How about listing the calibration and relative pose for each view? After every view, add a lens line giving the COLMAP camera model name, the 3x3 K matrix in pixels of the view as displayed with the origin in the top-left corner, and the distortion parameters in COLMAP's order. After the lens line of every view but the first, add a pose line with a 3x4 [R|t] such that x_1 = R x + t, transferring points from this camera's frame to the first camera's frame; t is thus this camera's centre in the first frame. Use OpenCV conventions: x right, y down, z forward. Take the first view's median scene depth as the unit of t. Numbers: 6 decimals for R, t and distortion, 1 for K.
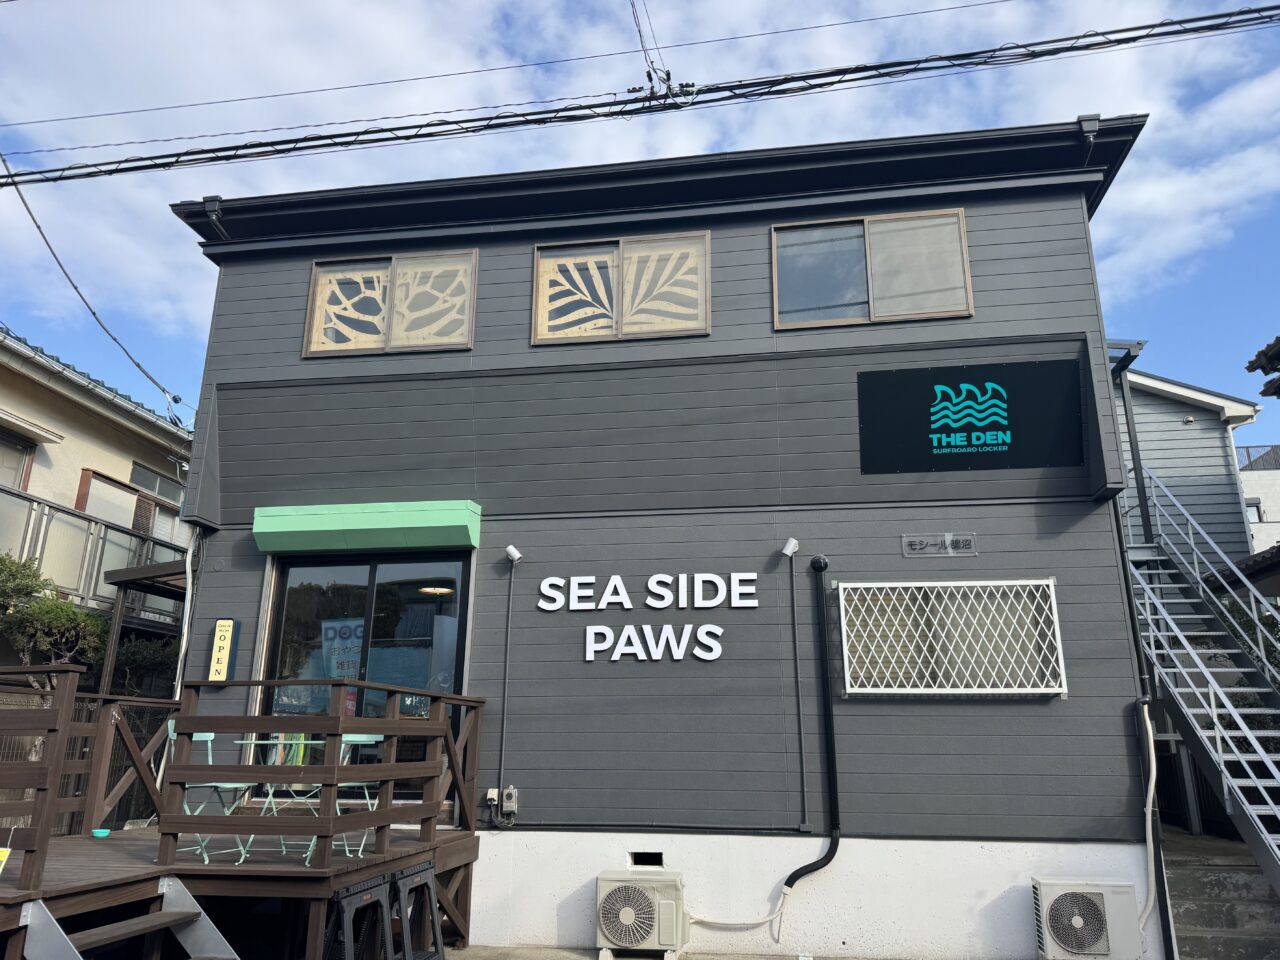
lens RADIAL K [[894.7, 0, 640.0], [0, 894.7, 480.0], [0, 0, 1]] dist [0.174869, -0.291140]
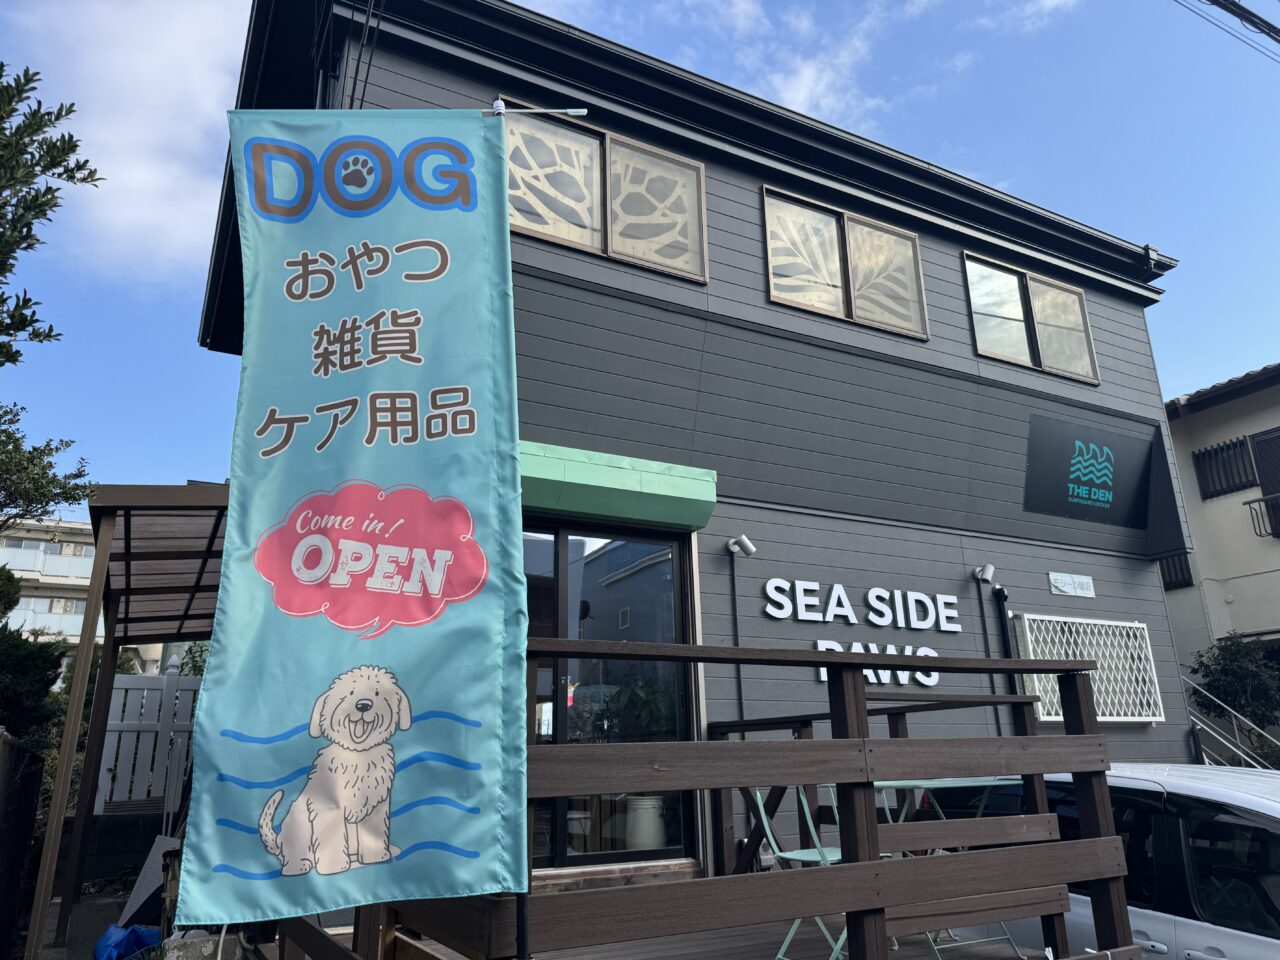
lens RADIAL K [[894.7, 0, 640.0], [0, 894.7, 480.0], [0, 0, 1]] dist [0.174869, -0.291140]
pose [[0.794965, 0.161442, 0.584780, -0.717650], [-0.146222, 0.986512, -0.073571, 0.099738], [-0.588770, -0.027021, 0.807849, 0.406958]]
